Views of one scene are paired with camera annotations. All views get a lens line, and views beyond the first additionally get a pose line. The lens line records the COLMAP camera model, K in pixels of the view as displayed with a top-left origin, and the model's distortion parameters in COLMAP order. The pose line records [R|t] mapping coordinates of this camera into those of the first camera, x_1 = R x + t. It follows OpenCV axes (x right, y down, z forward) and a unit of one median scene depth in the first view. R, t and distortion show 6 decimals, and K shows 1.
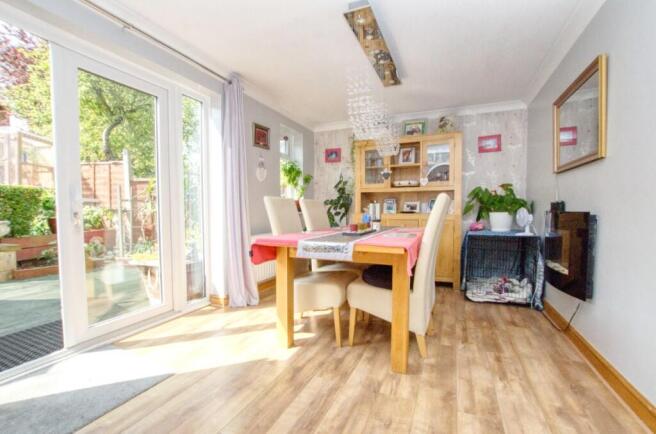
lens RADIAL K [[284.8, 0, 326.9], [0, 284.8, 218.2], [0, 0, 1]] dist [-0.023179, 0.002074]
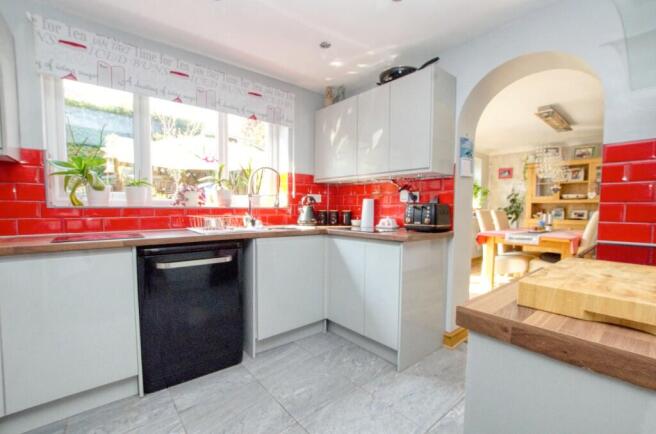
lens RADIAL K [[284.8, 0, 333.0], [0, 284.8, 221.8], [0, 0, 1]] dist [-0.023179, 0.002074]
pose [[0.902646, 0.031834, -0.429205, -0.150015], [-0.025116, 0.999457, 0.021310, -0.008258], [0.429651, -0.008456, 0.902956, -0.581434]]
